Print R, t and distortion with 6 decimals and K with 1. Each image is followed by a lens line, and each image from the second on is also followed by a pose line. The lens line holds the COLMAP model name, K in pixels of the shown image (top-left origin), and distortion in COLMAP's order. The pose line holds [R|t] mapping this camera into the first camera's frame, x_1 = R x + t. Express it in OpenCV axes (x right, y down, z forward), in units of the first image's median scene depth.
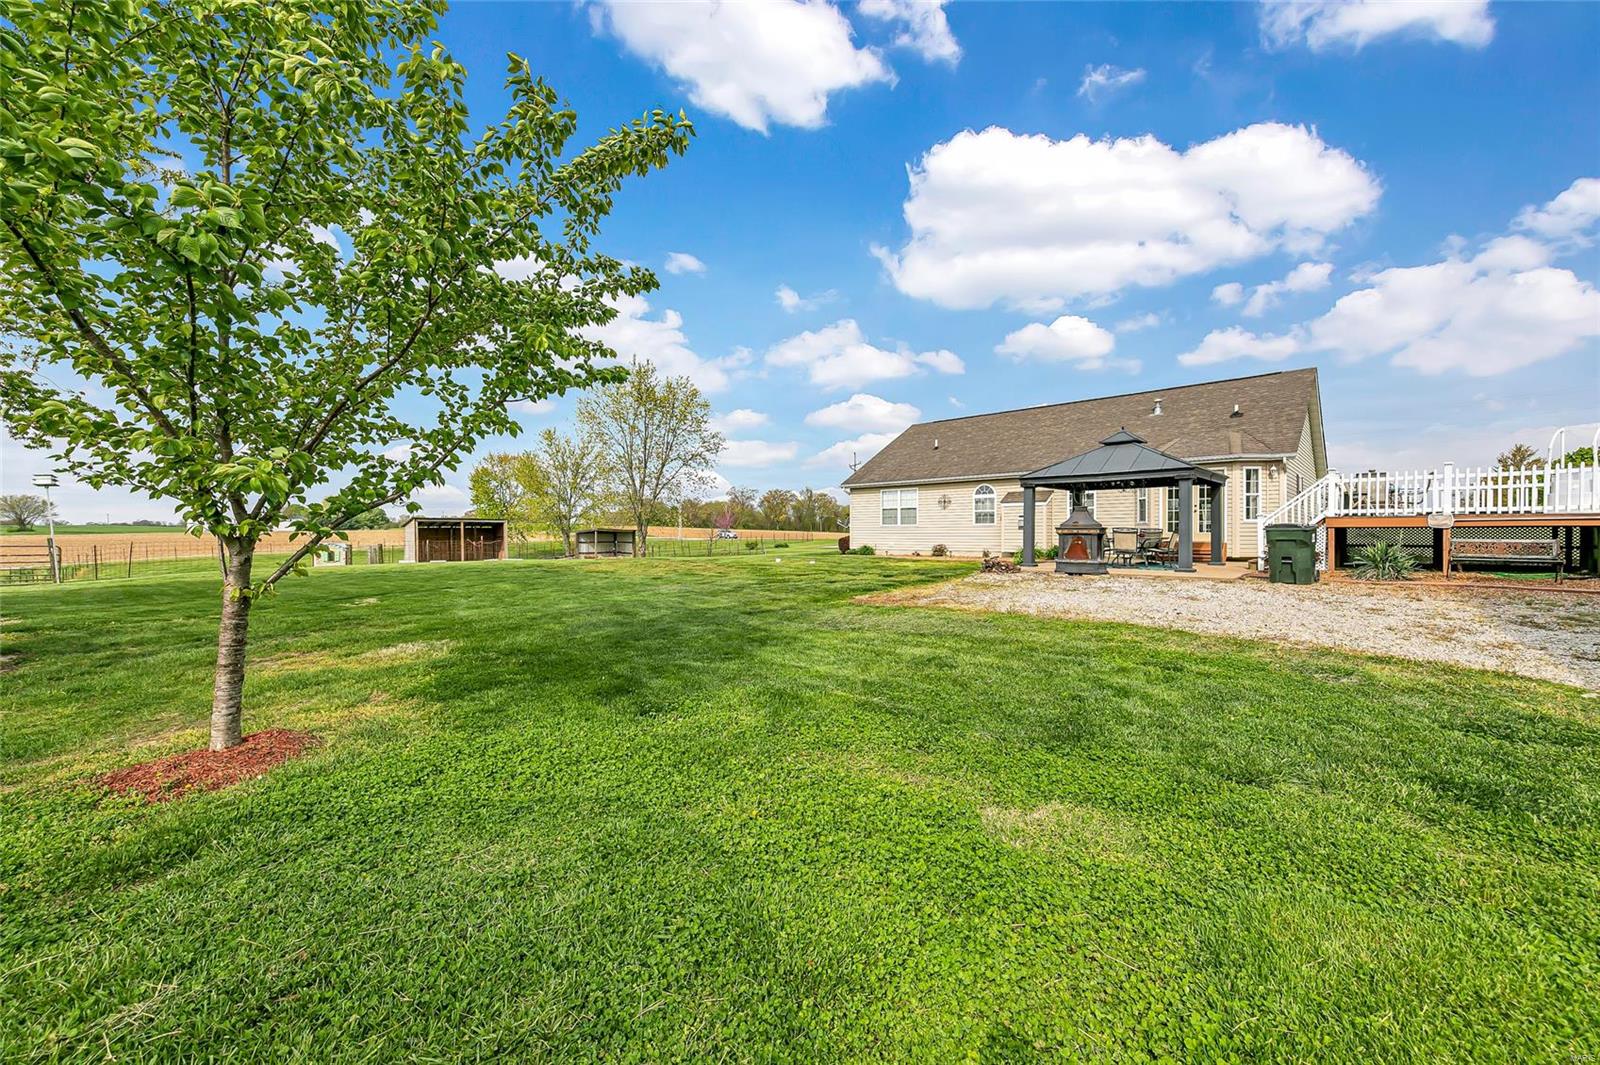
lens RADIAL K [[621.3, 0, 800.0], [0, 621.3, 532.5], [0, 0, 1]] dist [0.002131, 0.000131]
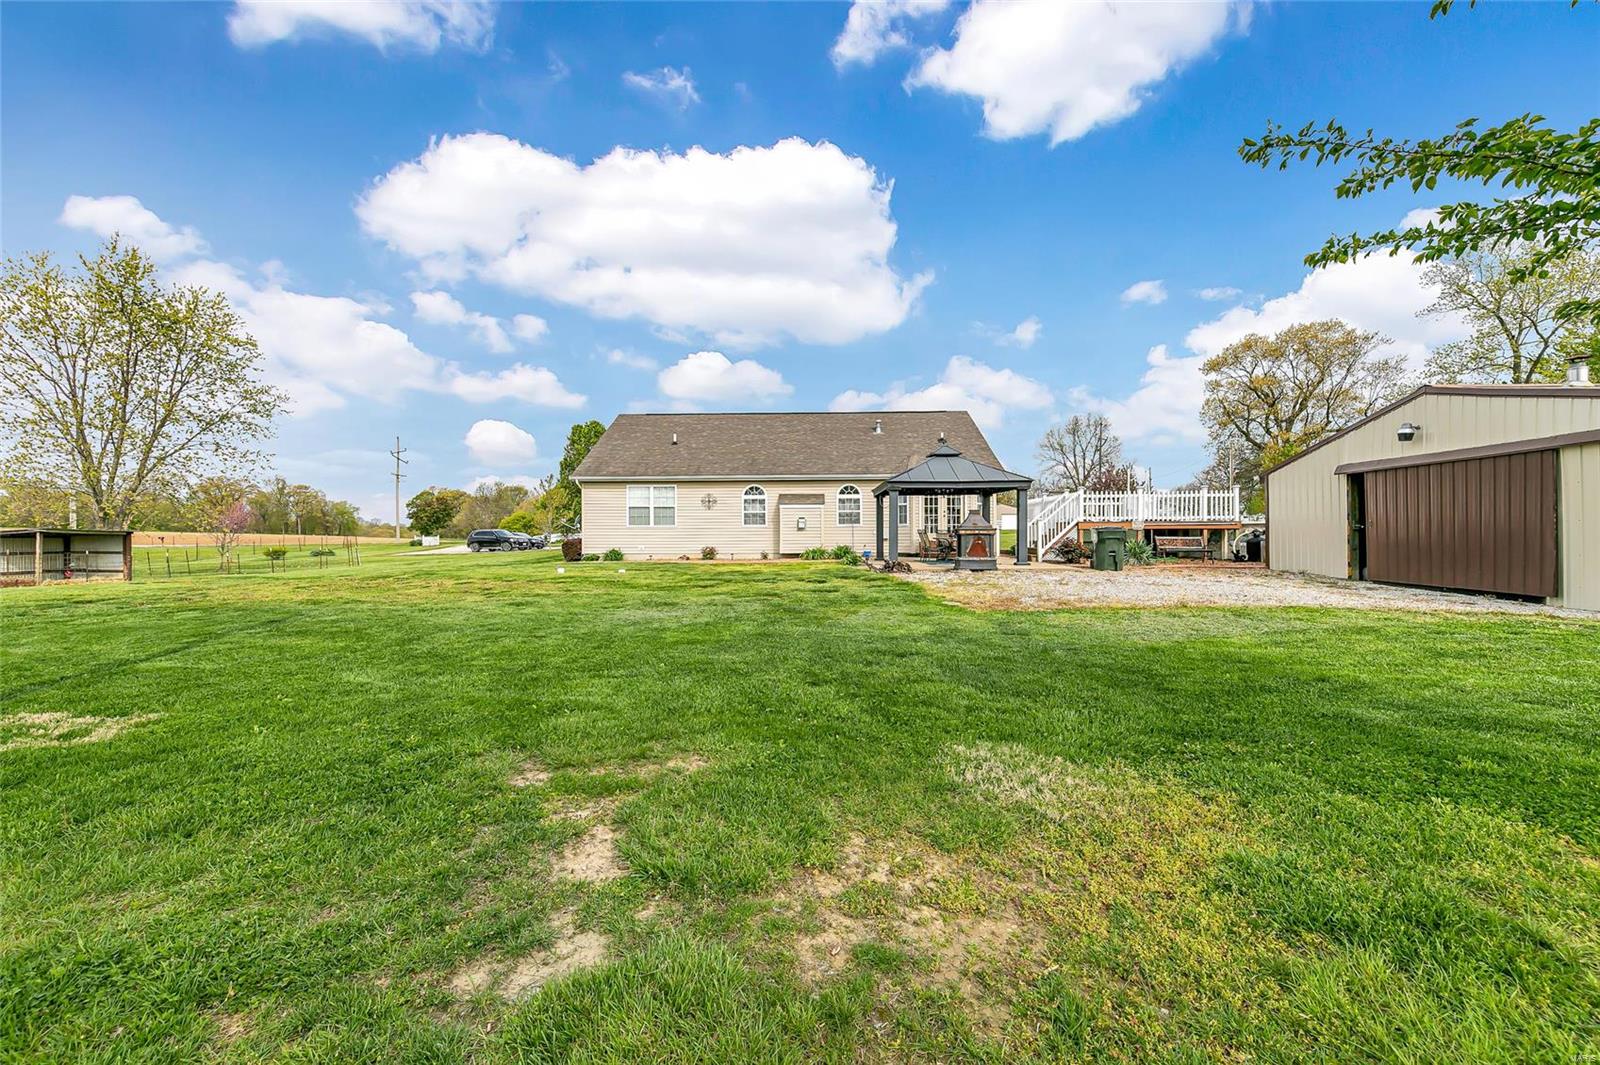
lens RADIAL K [[621.3, 0, 800.0], [0, 621.3, 532.5], [0, 0, 1]] dist [0.002131, 0.000131]
pose [[0.742642, 0.000358, 0.669688, -0.263556], [0.002371, 0.999992, -0.003164, 0.000996], [-0.669684, 0.003937, 0.742636, 0.186888]]
